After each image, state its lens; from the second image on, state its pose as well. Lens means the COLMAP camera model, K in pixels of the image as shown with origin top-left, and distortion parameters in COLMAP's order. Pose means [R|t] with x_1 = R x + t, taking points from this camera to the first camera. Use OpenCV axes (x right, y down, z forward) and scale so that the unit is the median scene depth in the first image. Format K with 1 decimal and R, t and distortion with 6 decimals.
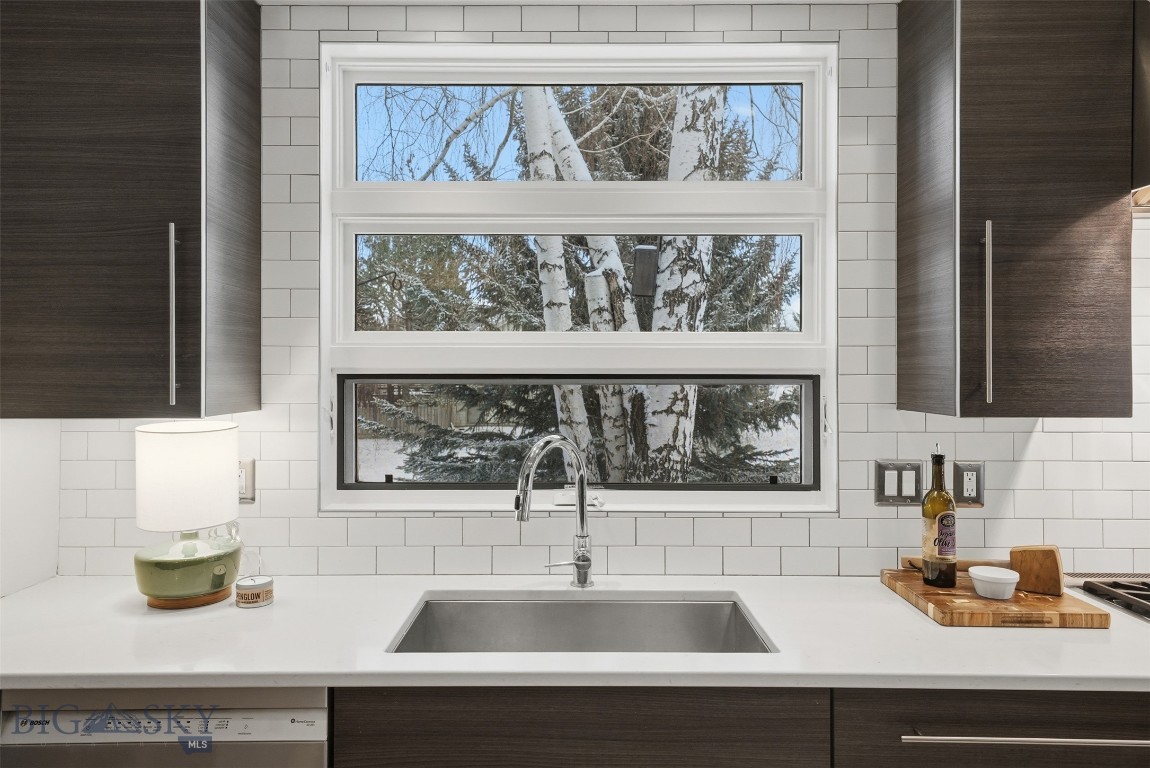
lens RADIAL K [[762.3, 0, 566.4], [0, 762.3, 366.6], [0, 0, 1]] dist [0.040250, -0.002524]
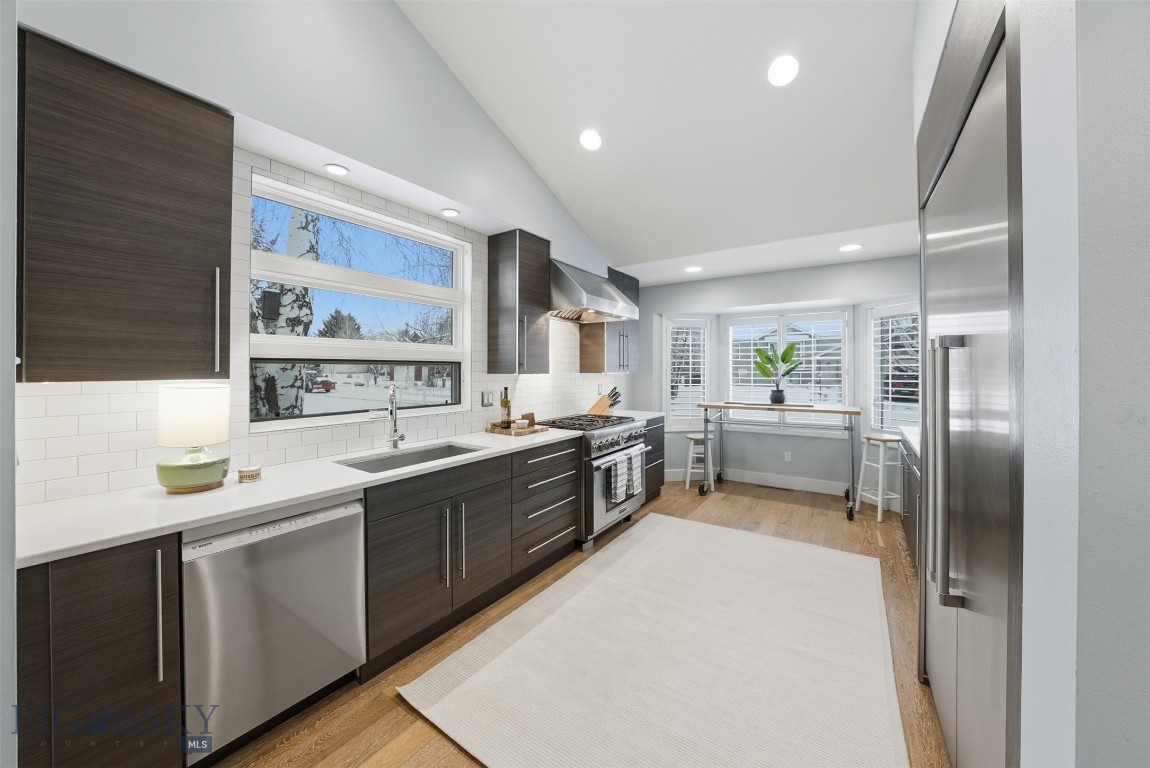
lens RADIAL K [[409.1, 0, 568.4], [0, 409.1, 371.2], [0, 0, 1]] dist [-0.017864, 0.001853]
pose [[0.578137, -0.003328, 0.815933, -0.617506], [-0.006094, 0.999946, 0.008396, 0.028599], [-0.815917, -0.009827, 0.578086, -0.143402]]
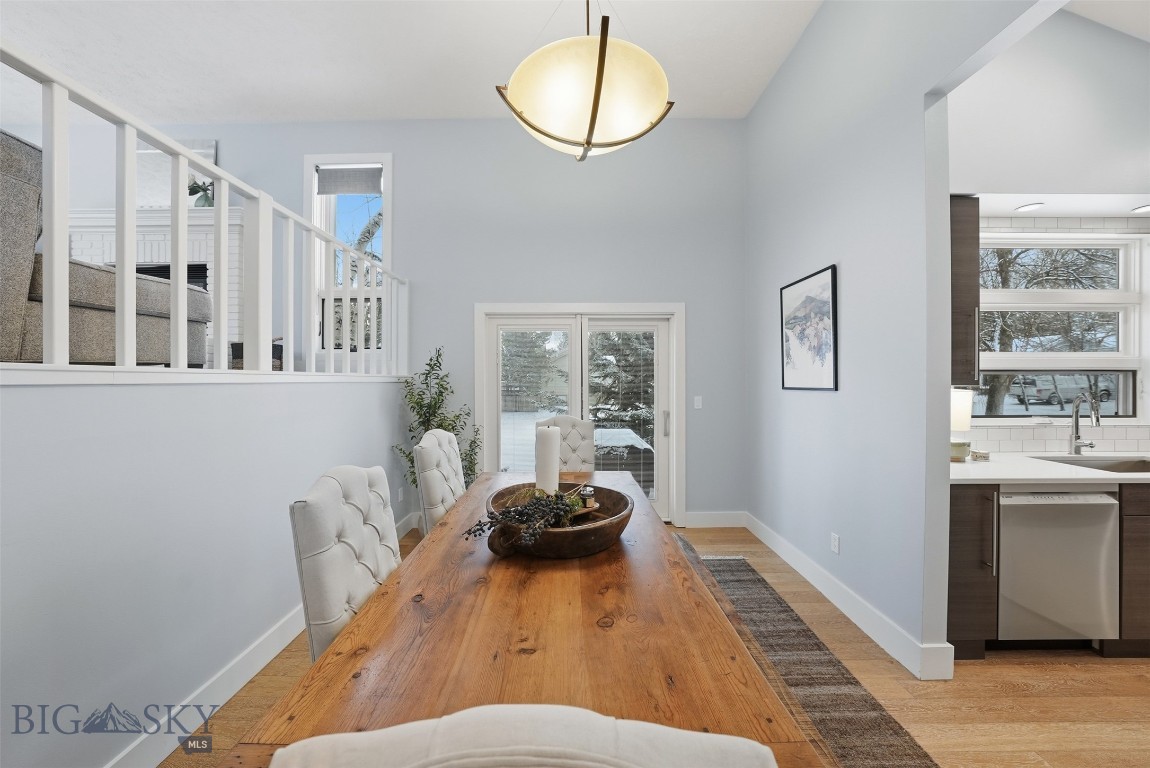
lens RADIAL K [[409.1, 0, 566.2], [0, 409.1, 378.2], [0, 0, 1]] dist [-0.017864, 0.001853]
pose [[0.999988, -0.002871, 0.004050, -1.441011], [0.002843, 0.999973, 0.006779, 0.023154], [-0.004069, -0.006767, 0.999969, -0.241227]]
